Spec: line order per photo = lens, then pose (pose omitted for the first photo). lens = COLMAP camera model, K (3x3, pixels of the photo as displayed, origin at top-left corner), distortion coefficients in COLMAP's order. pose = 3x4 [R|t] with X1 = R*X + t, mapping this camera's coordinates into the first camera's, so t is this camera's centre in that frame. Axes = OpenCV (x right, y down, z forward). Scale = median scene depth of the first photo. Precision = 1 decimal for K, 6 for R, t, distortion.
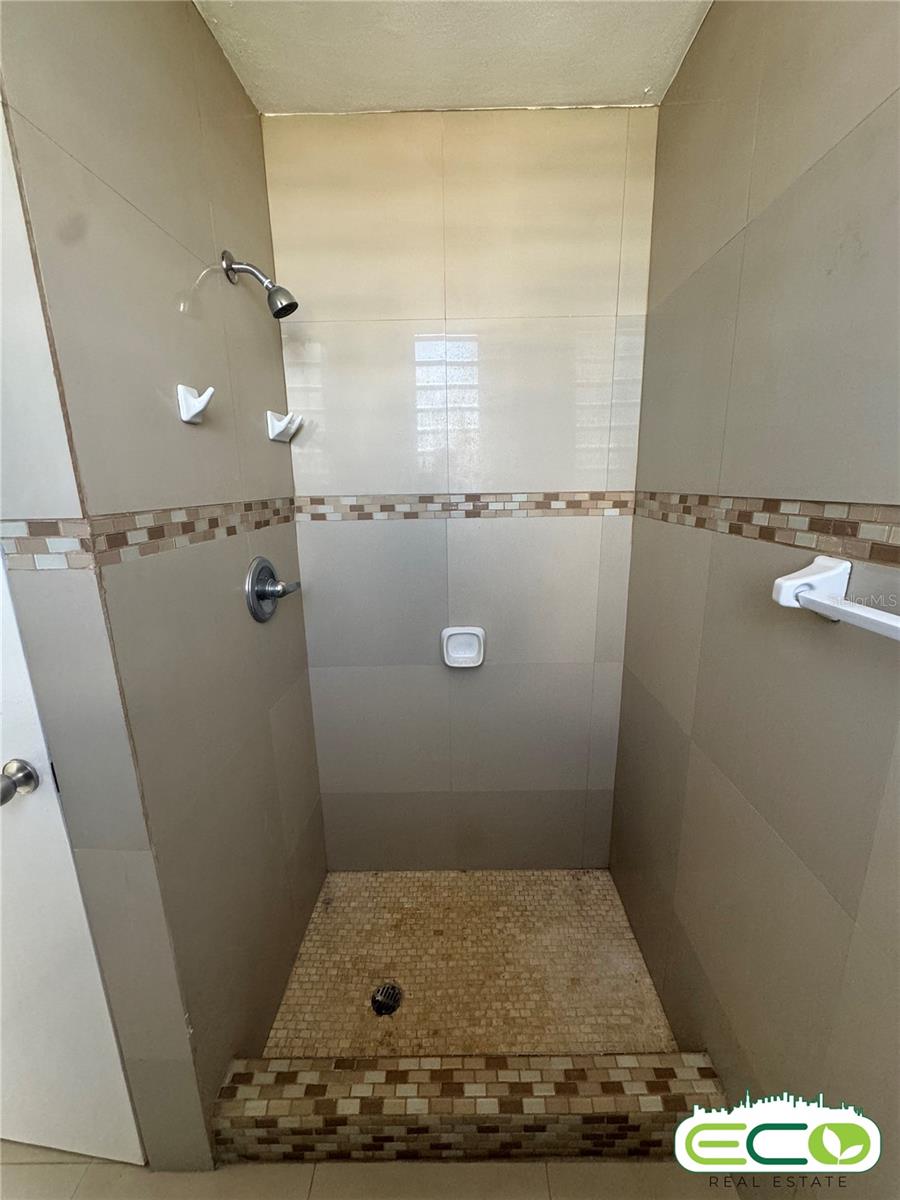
lens RADIAL K [[478.0, 0, 454.4], [0, 478.0, 595.6], [0, 0, 1]] dist [-0.000672, 0.000310]
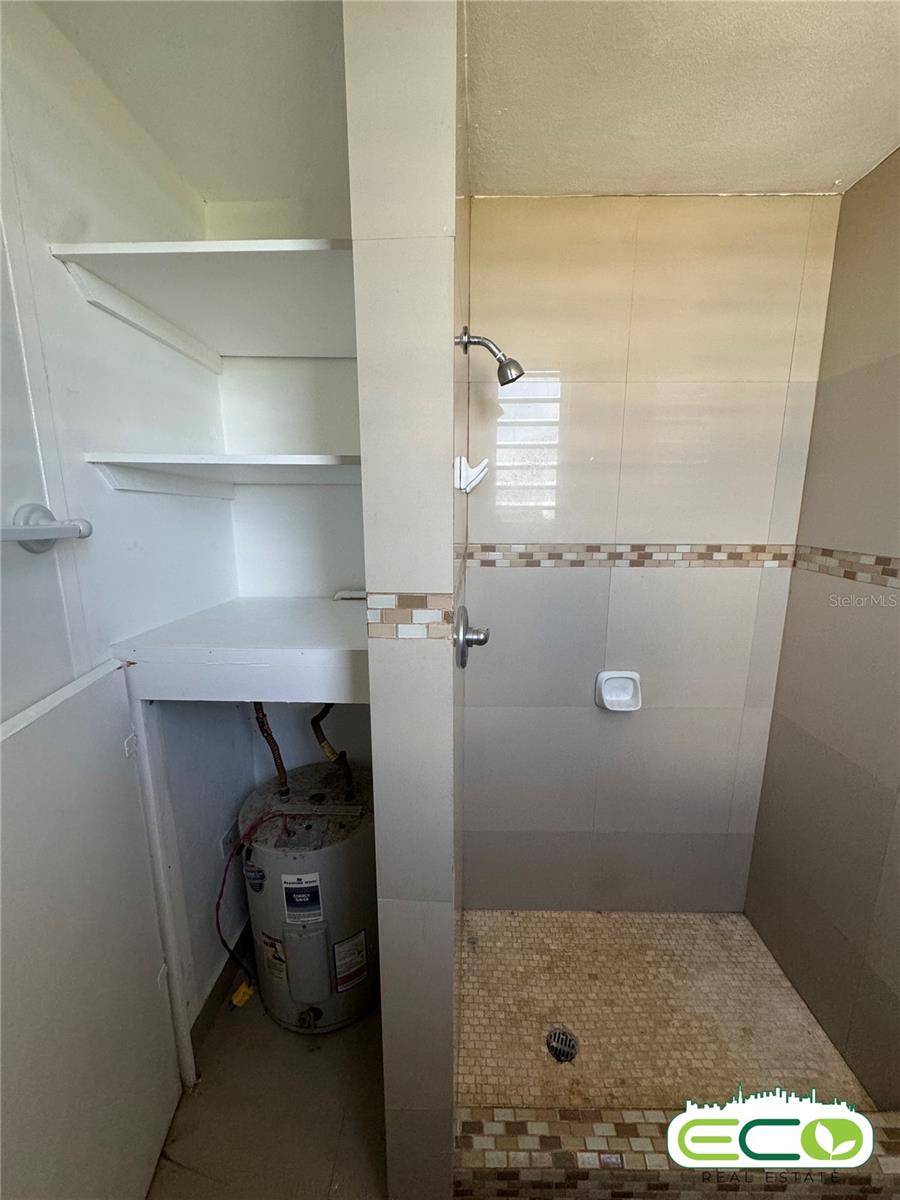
lens RADIAL K [[478.0, 0, 454.4], [0, 478.0, 595.6], [0, 0, 1]] dist [-0.000672, 0.000310]
pose [[0.999794, 0.019551, -0.005417, -0.353915], [-0.019745, 0.999066, -0.038431, -0.053073], [0.004661, 0.038530, 0.999247, -0.038389]]
